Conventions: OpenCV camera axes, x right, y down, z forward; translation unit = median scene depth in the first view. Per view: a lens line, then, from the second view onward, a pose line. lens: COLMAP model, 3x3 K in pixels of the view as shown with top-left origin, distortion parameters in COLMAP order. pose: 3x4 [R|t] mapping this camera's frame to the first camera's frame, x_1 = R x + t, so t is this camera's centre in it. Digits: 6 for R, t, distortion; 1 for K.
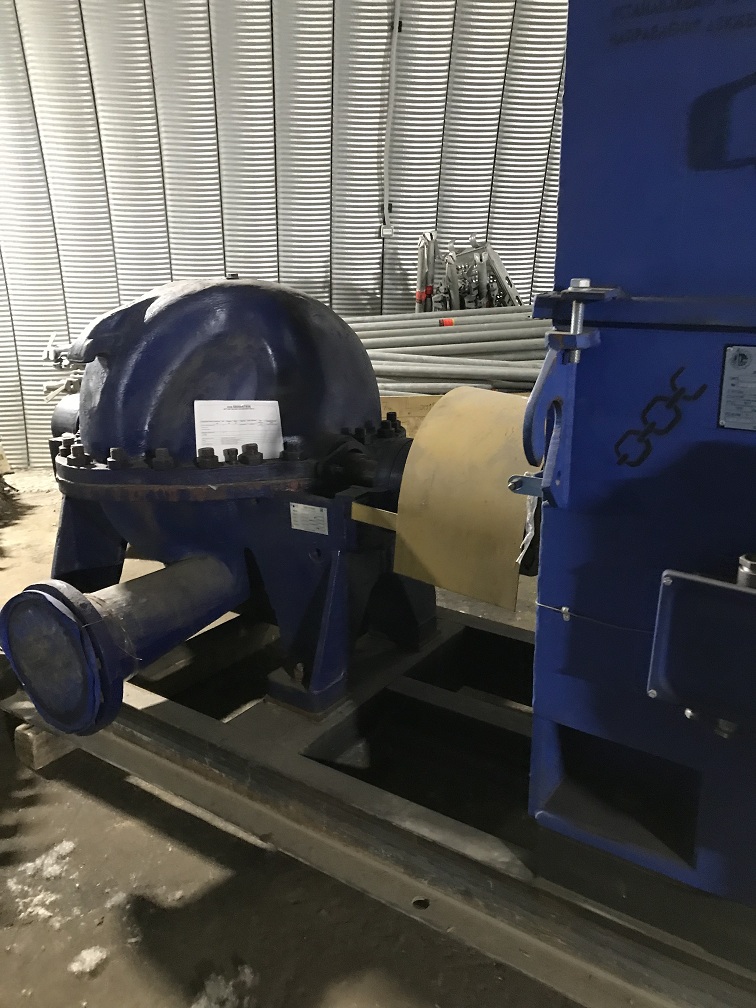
lens RADIAL K [[829.4, 0, 378.0], [0, 829.4, 496.9], [0, 0, 1]] dist [0.015659, -0.004370]
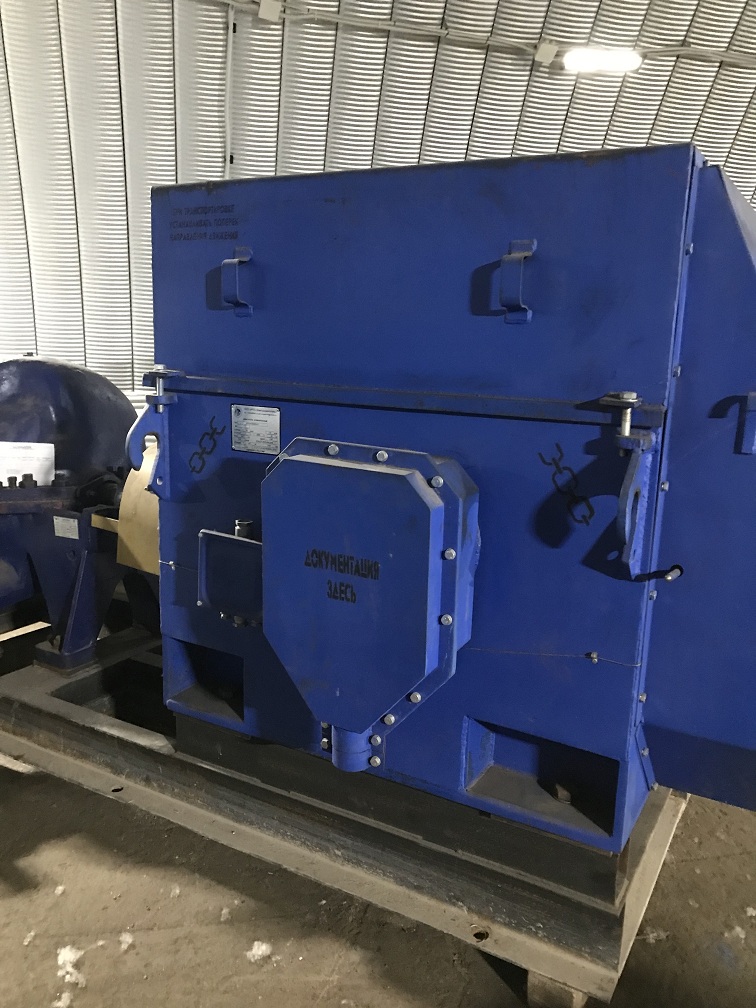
lens RADIAL K [[829.4, 0, 378.9], [0, 829.4, 513.7], [0, 0, 1]] dist [0.015659, -0.004370]
pose [[0.995290, 0.023389, 0.094078, 0.331053], [-0.016132, 0.996887, -0.077172, 0.110349], [-0.095591, 0.075291, 0.992569, -0.469080]]
